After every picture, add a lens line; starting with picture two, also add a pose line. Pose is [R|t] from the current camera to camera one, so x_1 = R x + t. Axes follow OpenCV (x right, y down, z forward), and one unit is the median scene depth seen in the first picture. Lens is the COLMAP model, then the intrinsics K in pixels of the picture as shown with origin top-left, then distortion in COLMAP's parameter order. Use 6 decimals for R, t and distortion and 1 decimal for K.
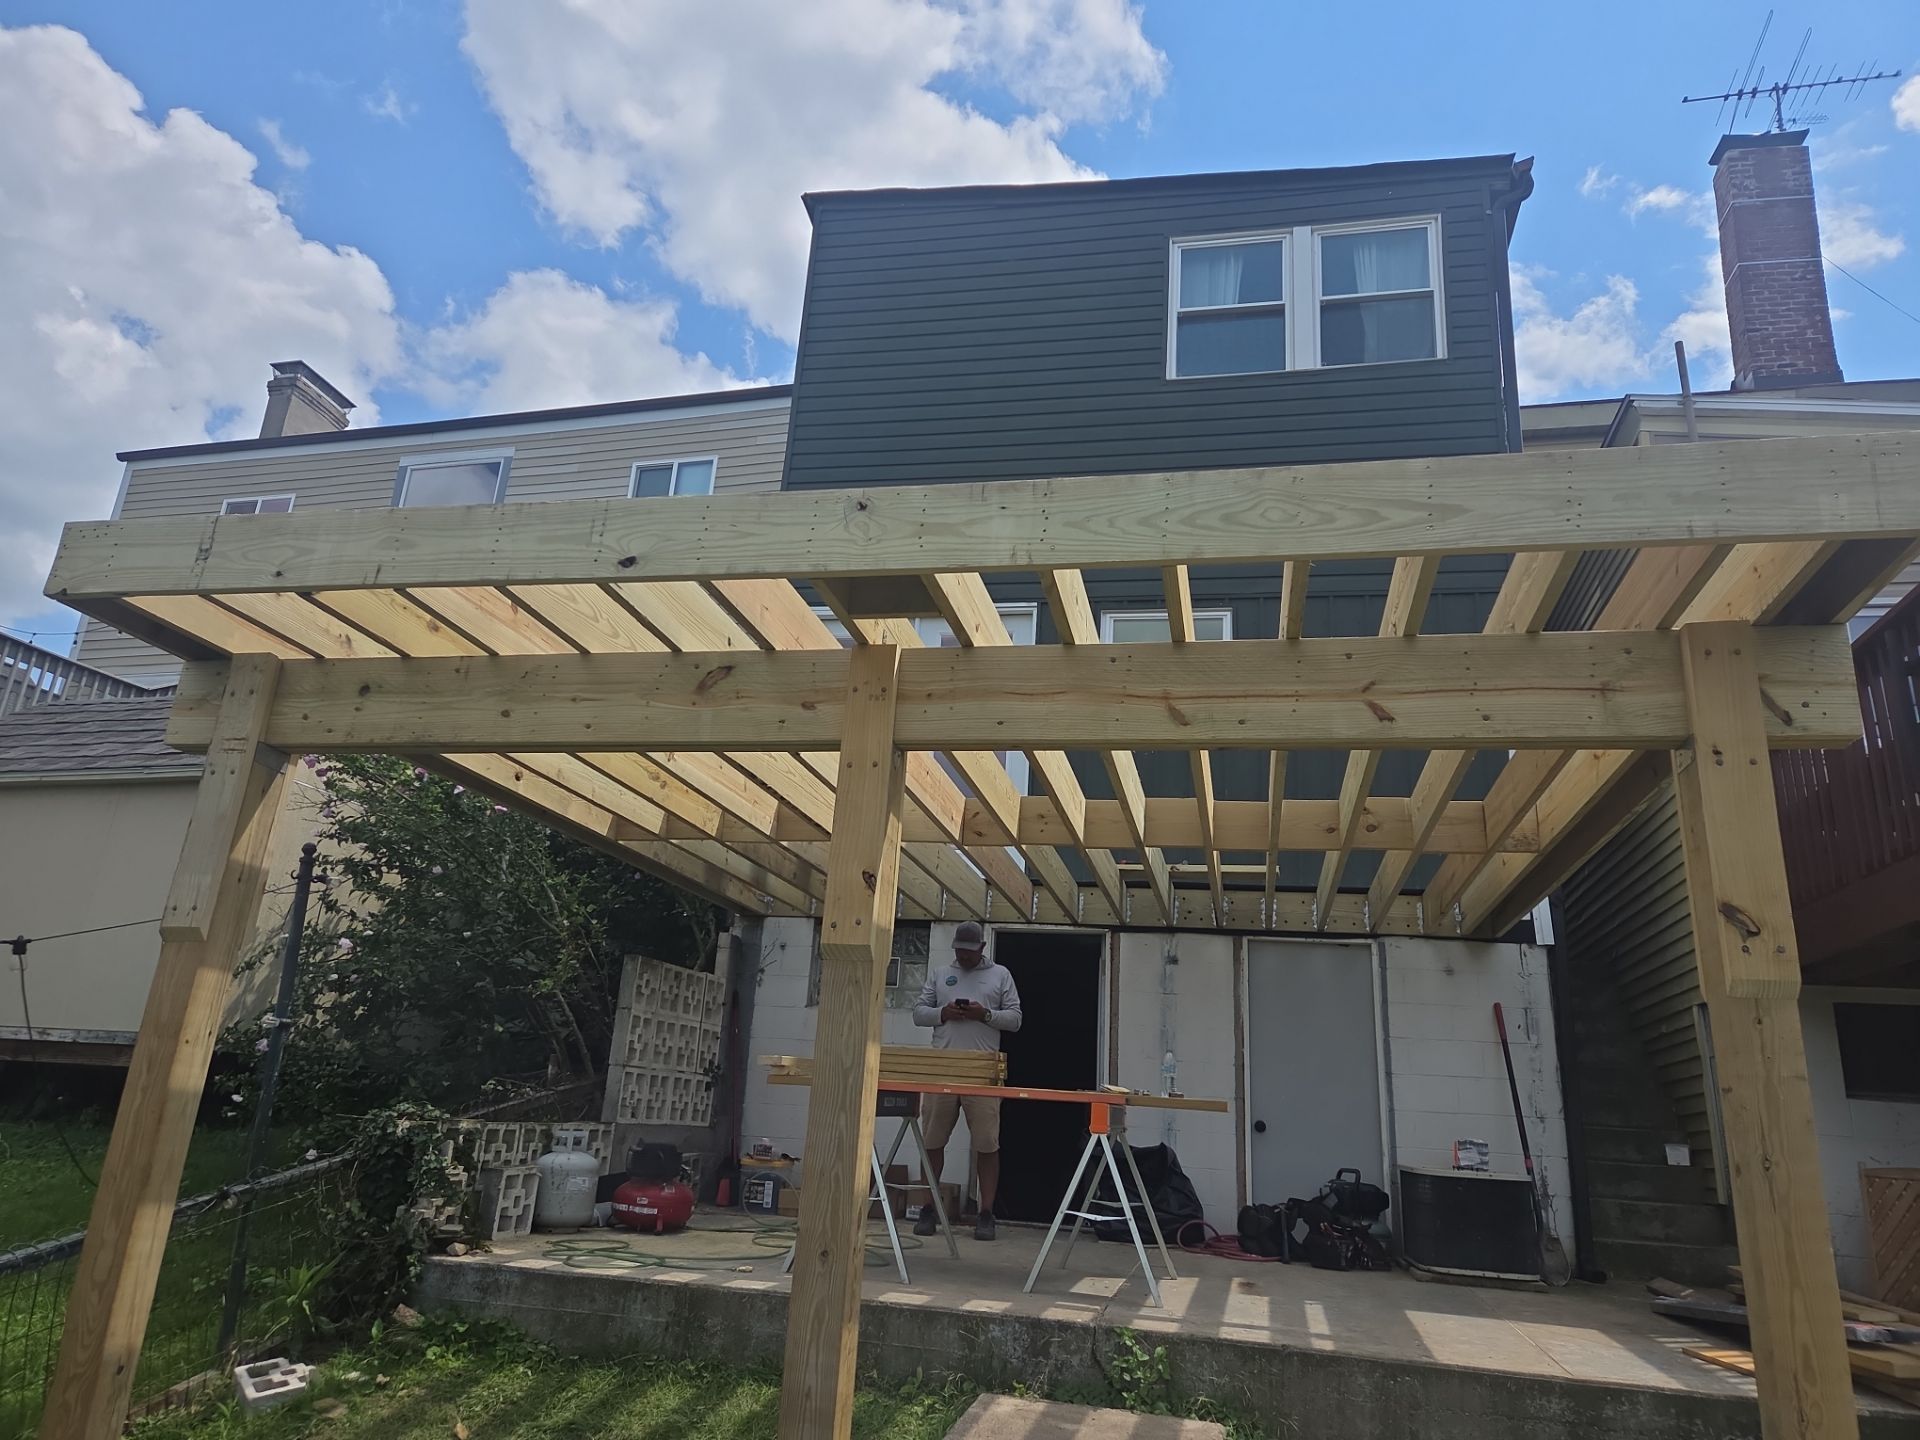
lens RADIAL K [[1277.6, 0, 964.1], [0, 1277.6, 704.7], [0, 0, 1]] dist [0.086056, -0.072258]
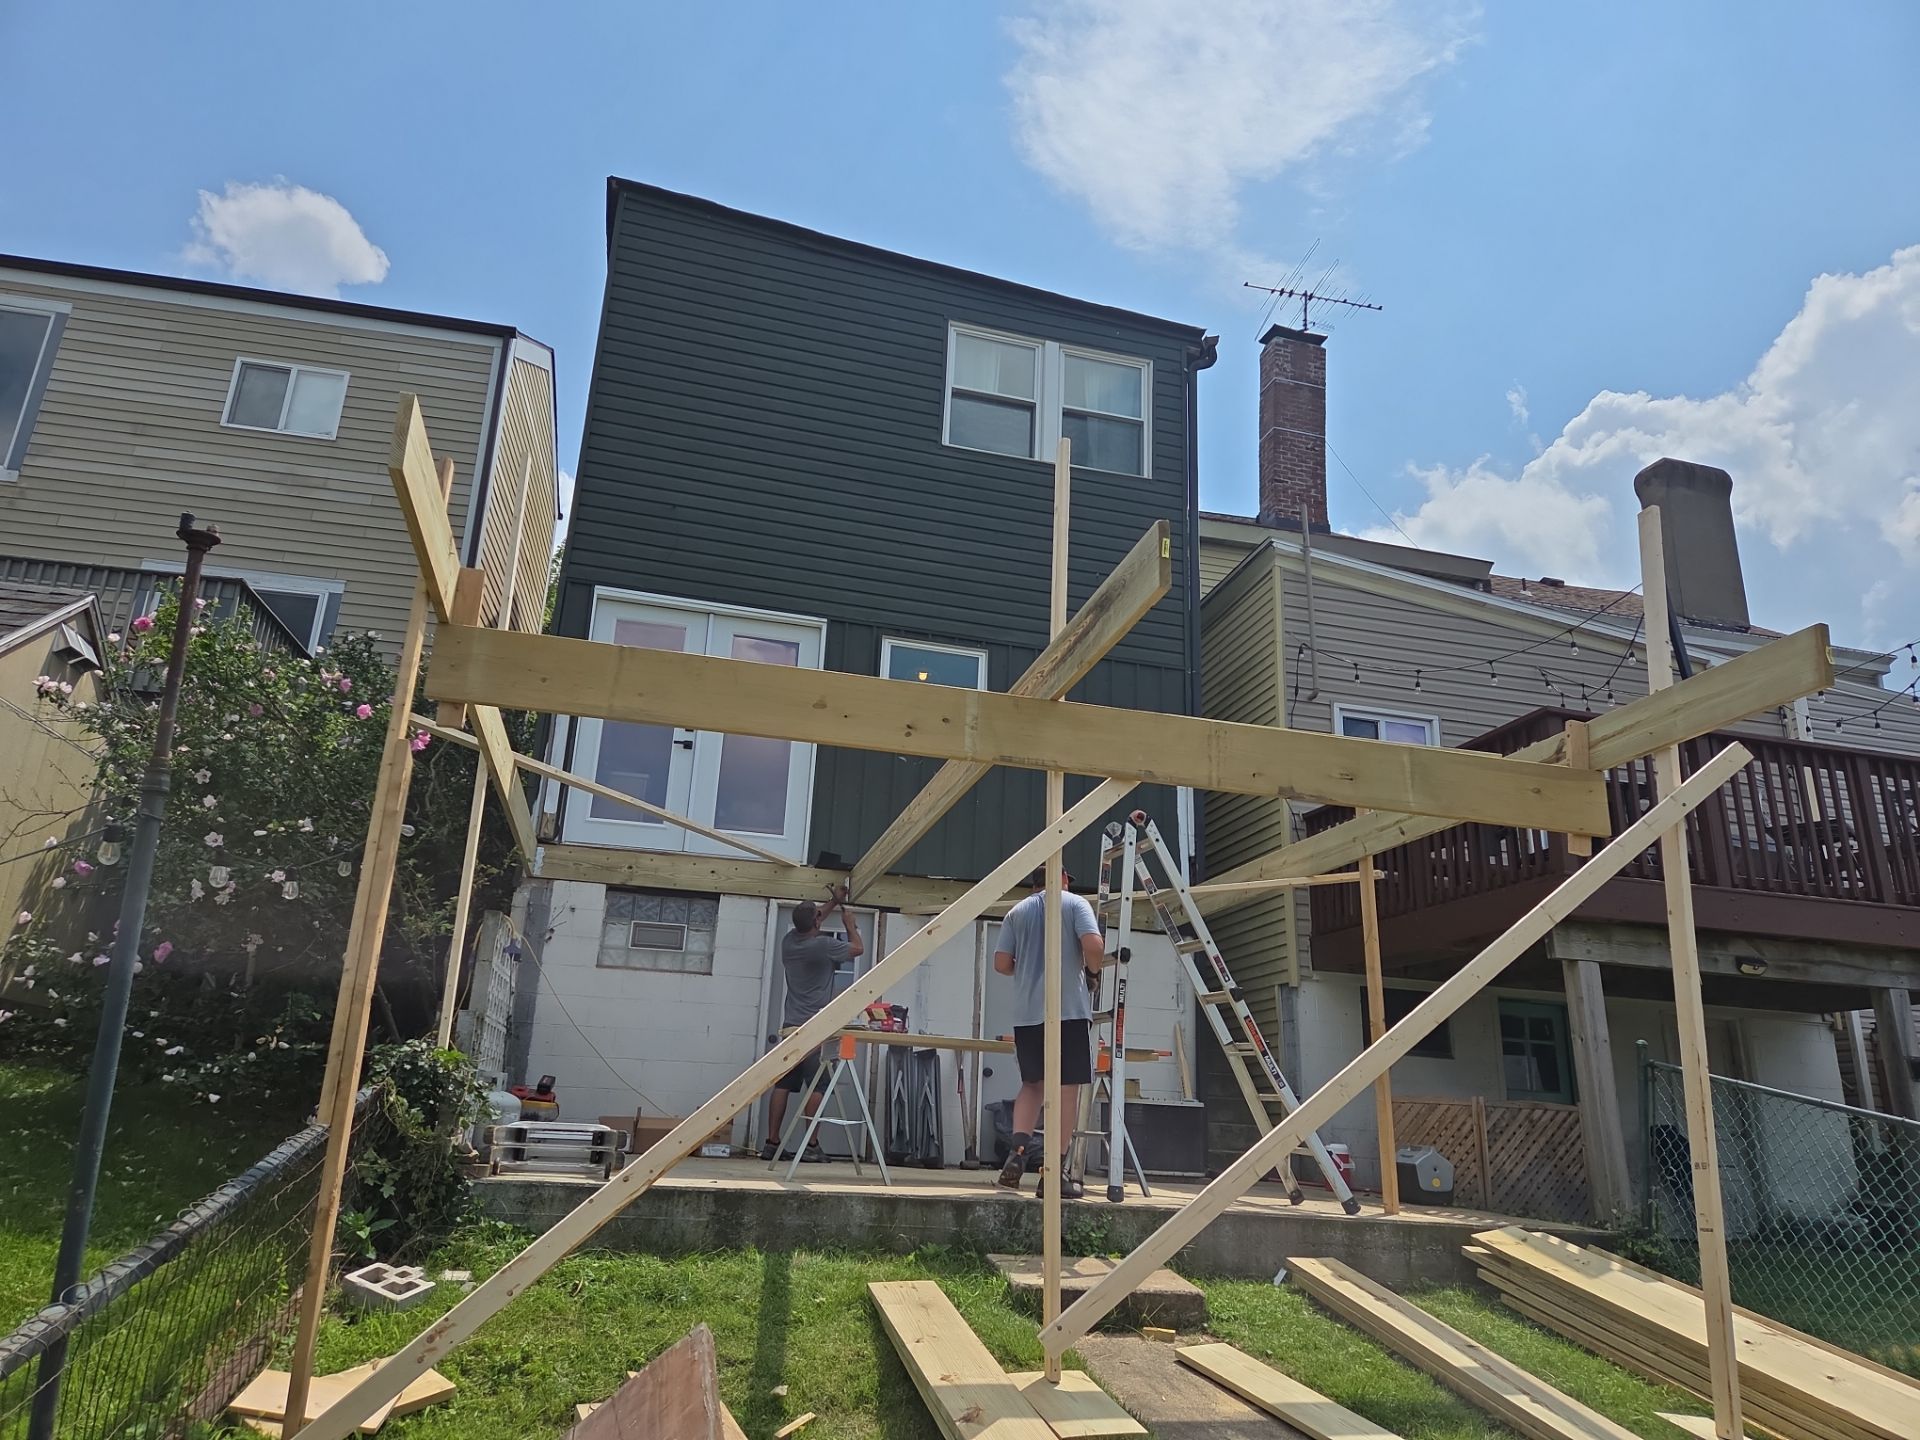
lens RADIAL K [[1282.9, 0, 956.5], [0, 1282.9, 720.7], [0, 0, 1]] dist [0.084194, -0.072400]
pose [[0.897157, 0.117587, 0.425773, -0.400999], [-0.129996, 0.991515, 0.000088, -0.007376], [-0.422149, -0.055428, 0.904830, -0.103791]]
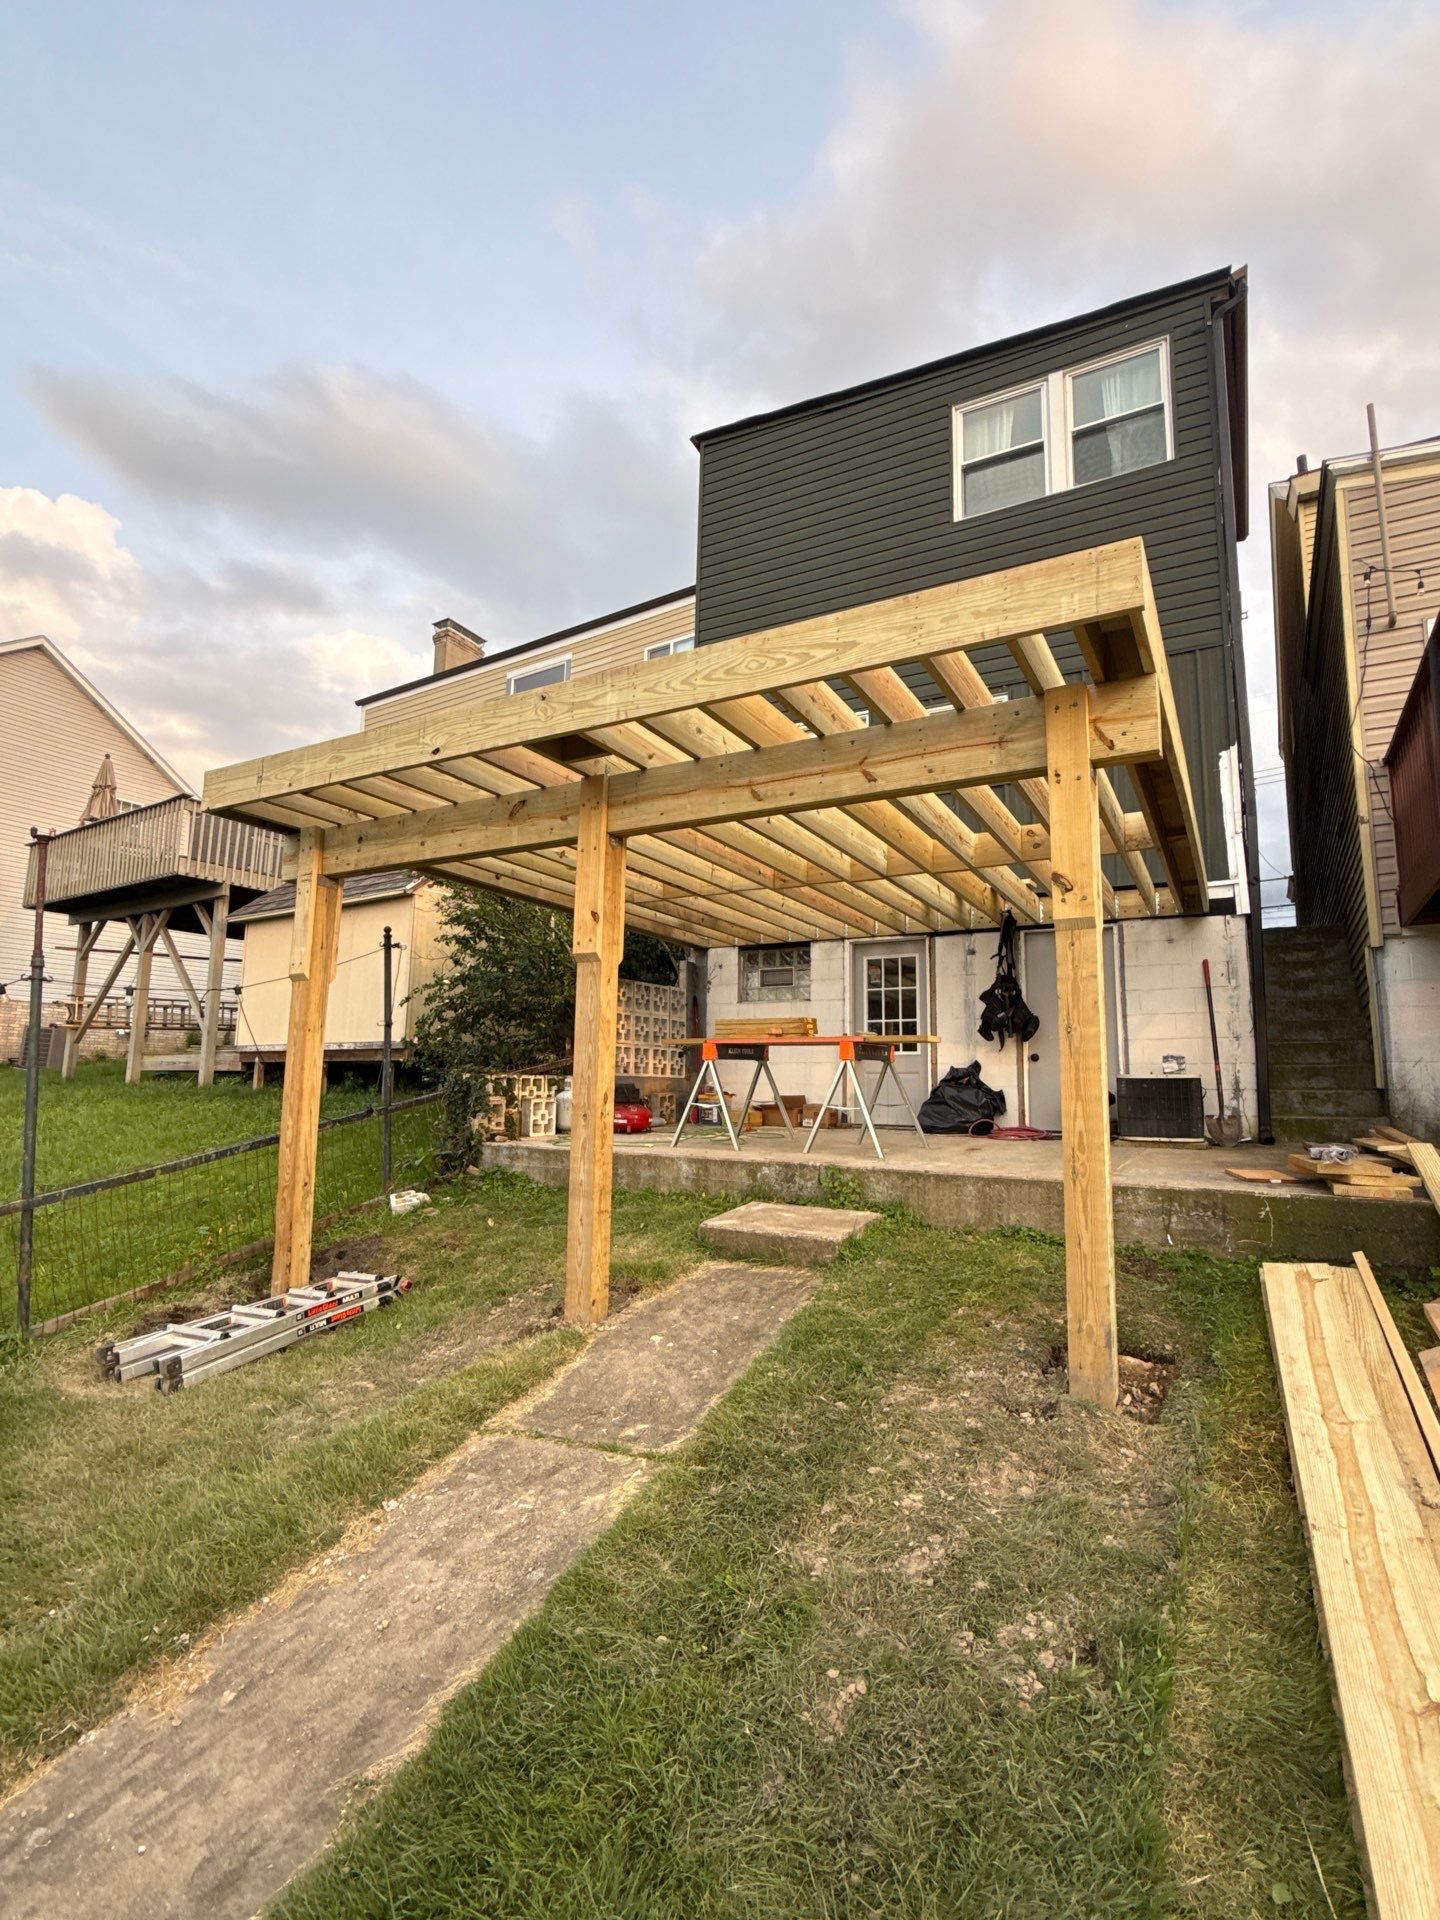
lens RADIAL K [[941.6, 0, 717.5], [0, 941.6, 963.3], [0, 0, 1]] dist [0.000382, 0.000185]
pose [[0.954158, -0.085853, -0.286726, 0.219294], [0.134172, 0.979021, 0.153349, 0.013321], [0.267546, -0.184789, 0.945660, -0.084058]]
